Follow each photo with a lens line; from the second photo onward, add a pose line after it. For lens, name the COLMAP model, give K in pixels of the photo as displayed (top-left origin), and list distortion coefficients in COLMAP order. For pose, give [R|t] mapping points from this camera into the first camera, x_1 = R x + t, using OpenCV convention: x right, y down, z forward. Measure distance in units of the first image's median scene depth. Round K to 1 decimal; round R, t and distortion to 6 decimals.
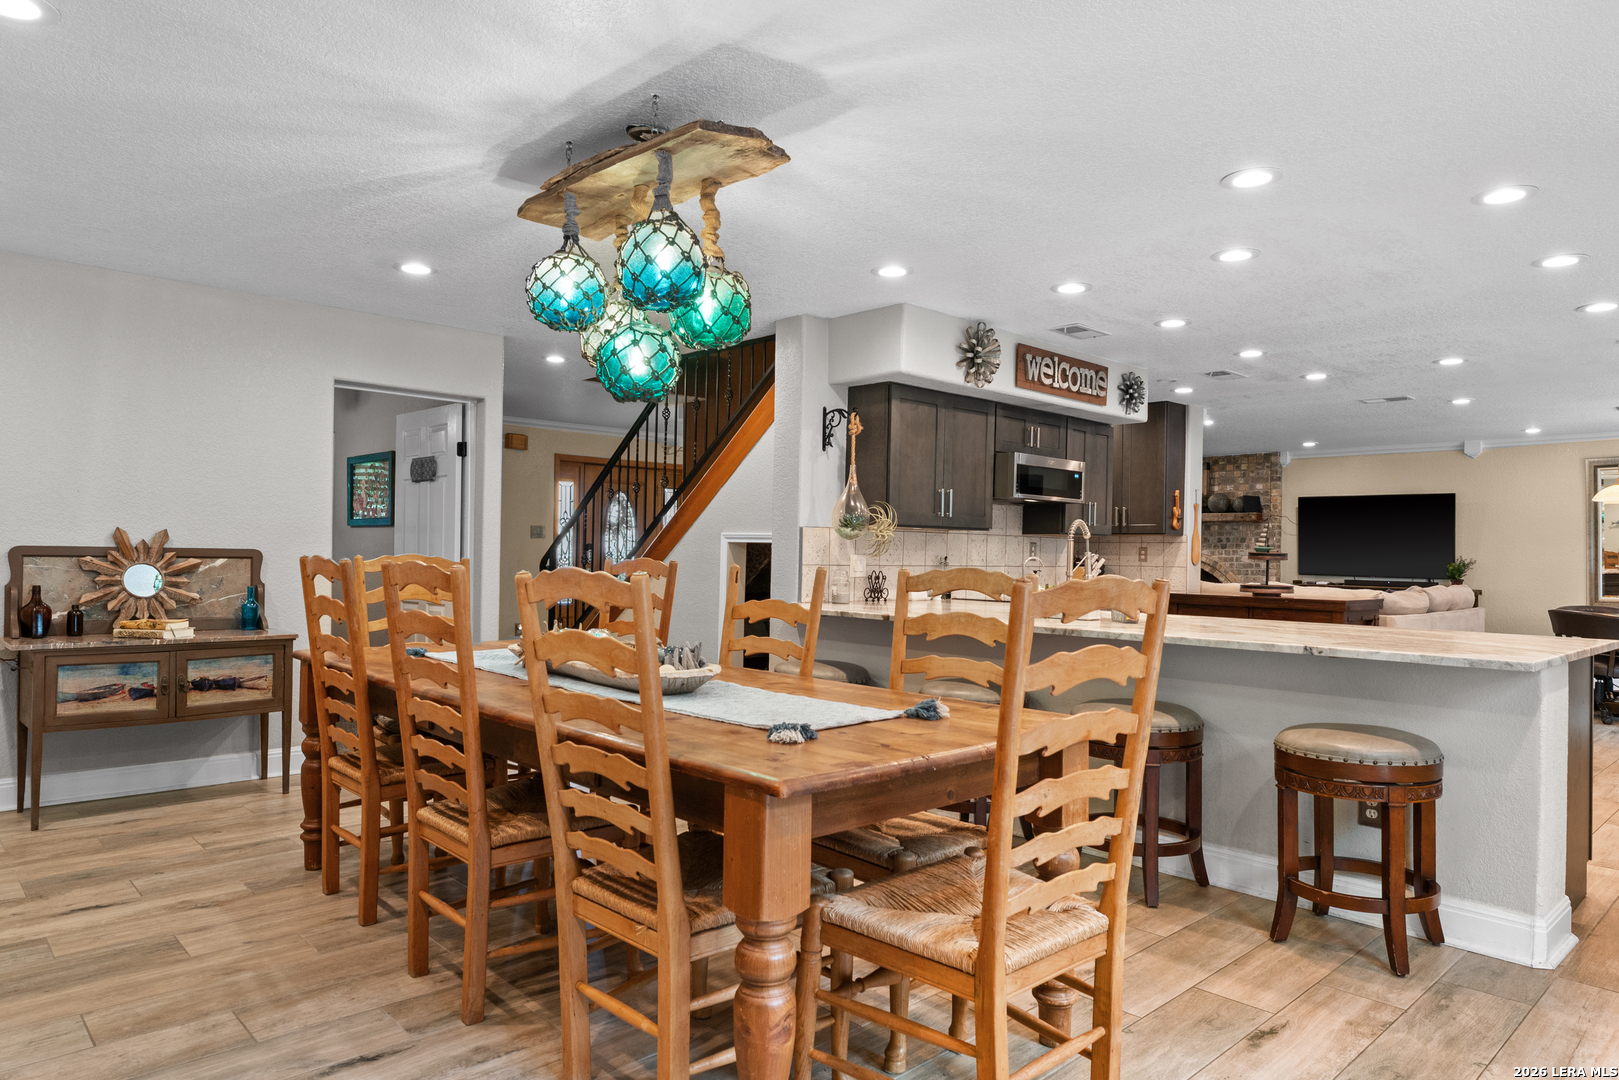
lens RADIAL K [[1007.1, 0, 806.5], [0, 1007.1, 545.3], [0, 0, 1]] dist [-0.000539, -0.004850]
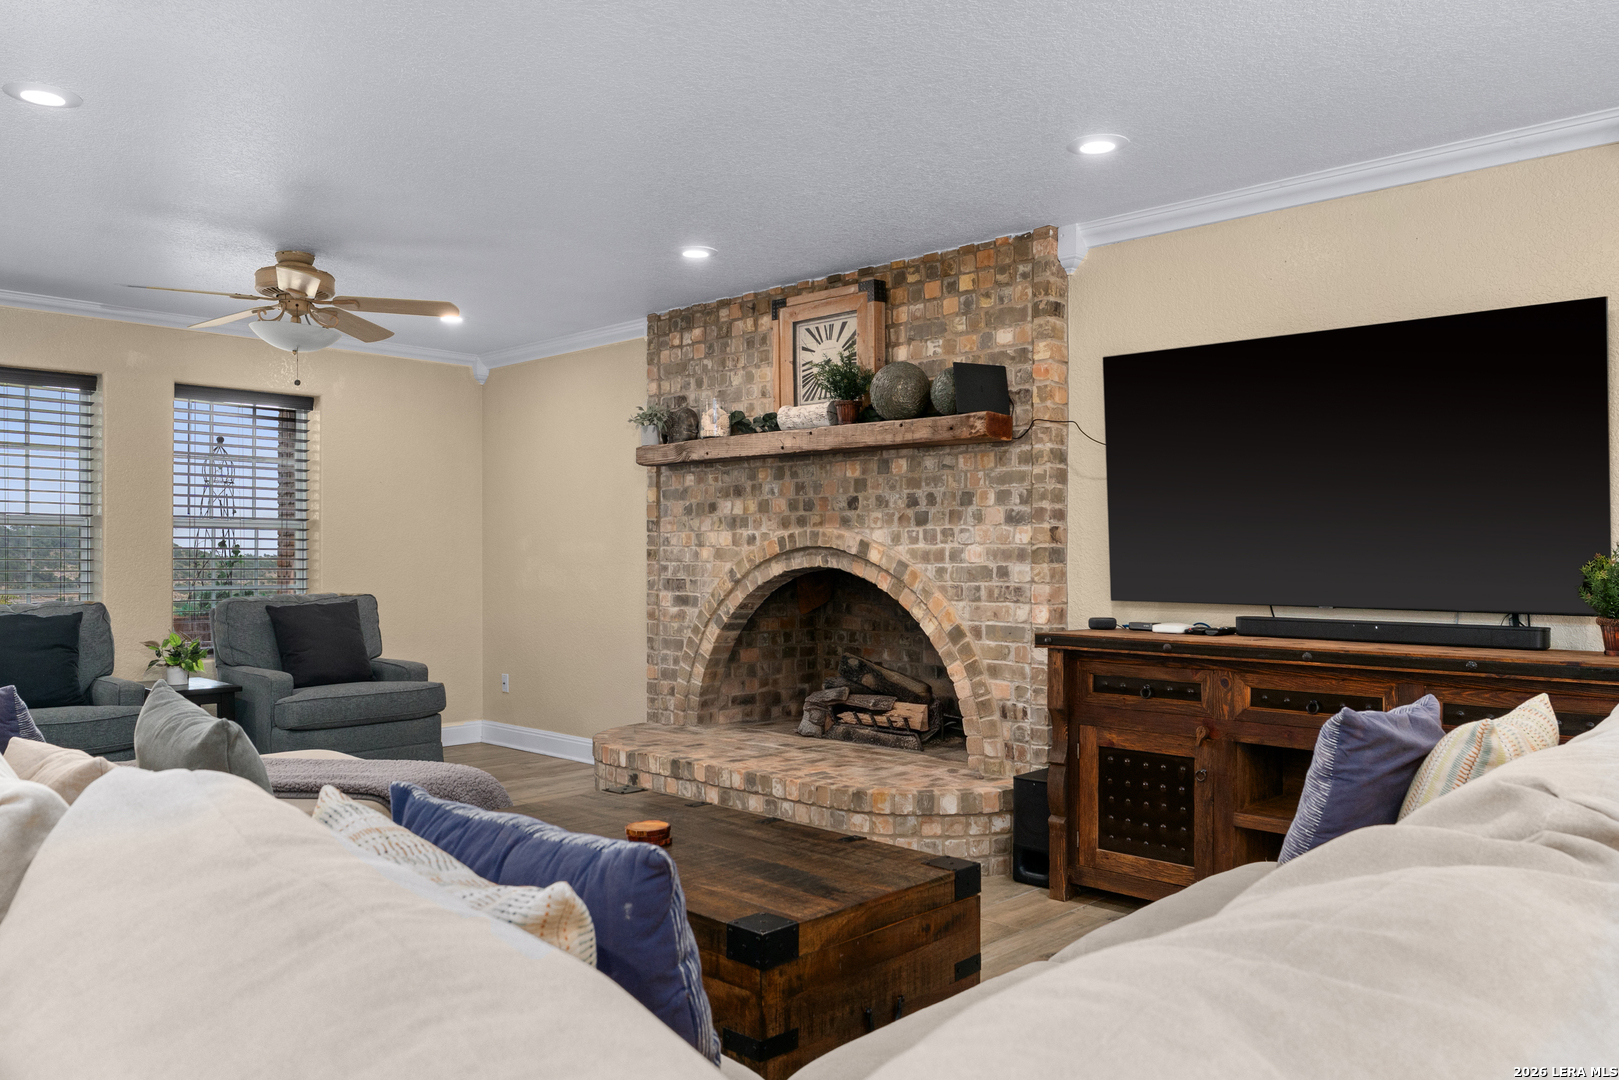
lens RADIAL K [[1162.3, 0, 808.8], [0, 1162.3, 549.8], [0, 0, 1]] dist [-0.020718, -0.000787]
pose [[0.998522, -0.018430, 0.051130, 0.361501], [0.018304, 0.999828, 0.002927, 0.010200], [-0.051176, -0.001986, 0.998688, 0.613857]]
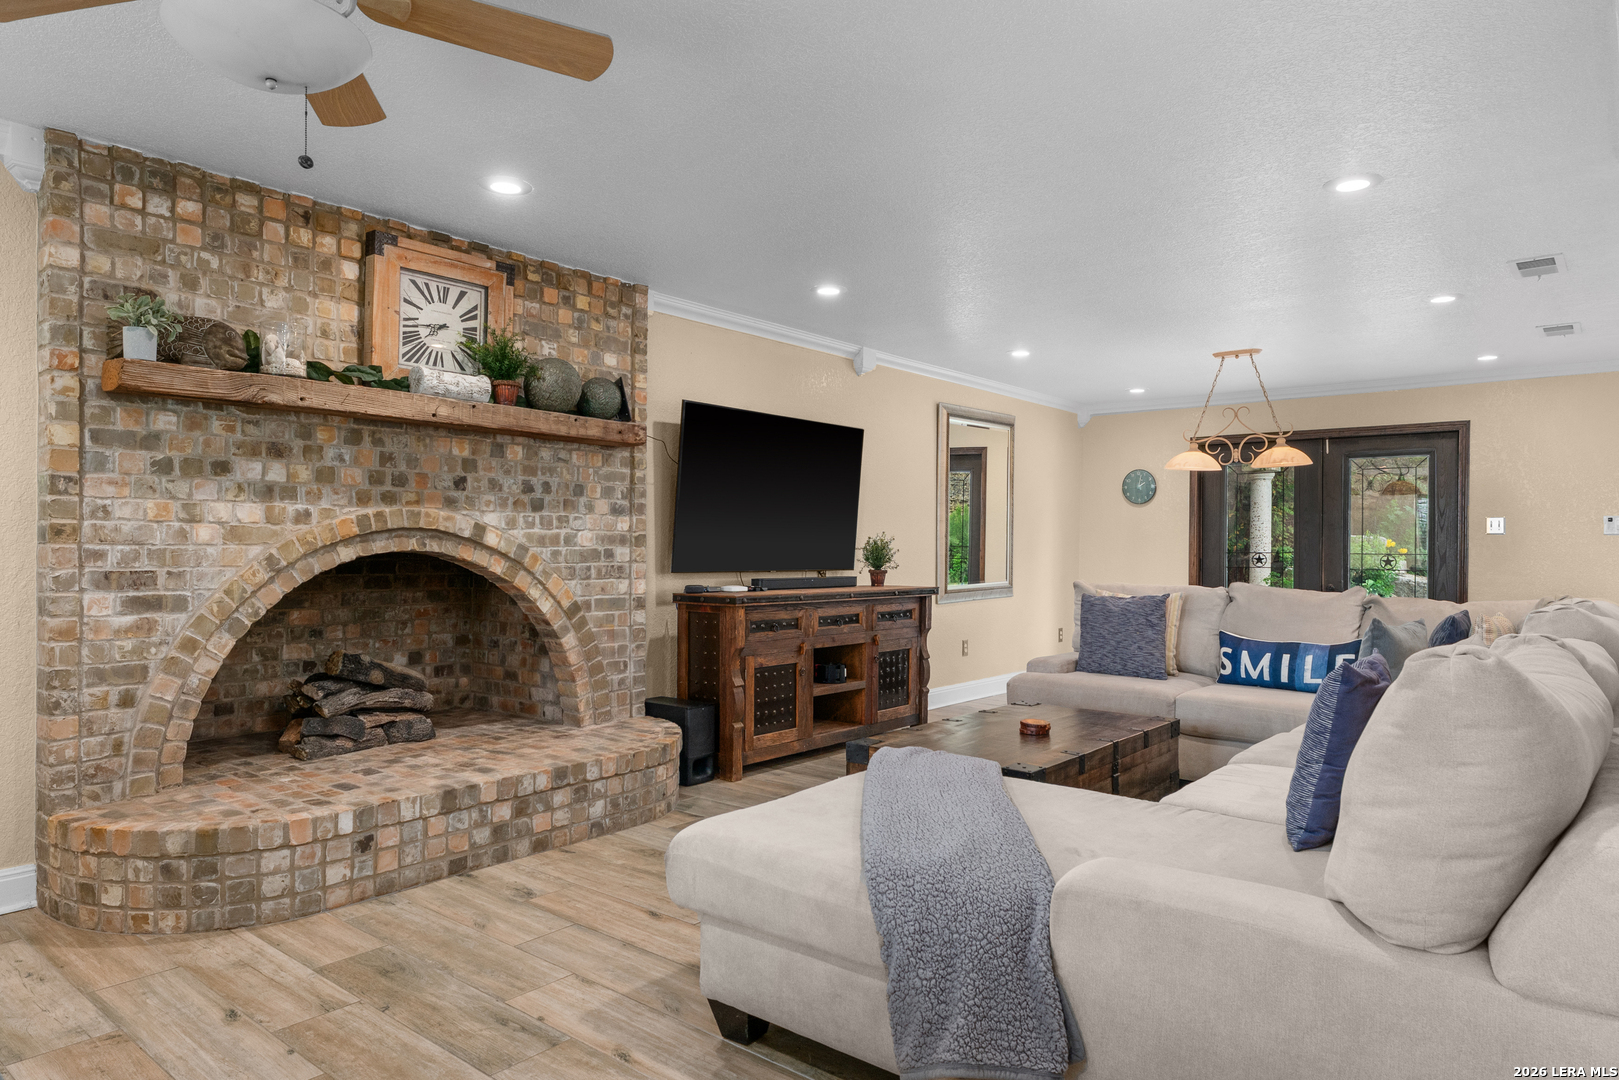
lens RADIAL K [[1007.1, 0, 823.6], [0, 1007.1, 535.5], [0, 0, 1]] dist [-0.000539, -0.004850]
pose [[-0.120762, -0.012324, 0.992605, 0.034282], [-0.019456, 0.999760, 0.010046, 0.006780], [-0.992491, -0.018099, -0.120972, 0.956985]]
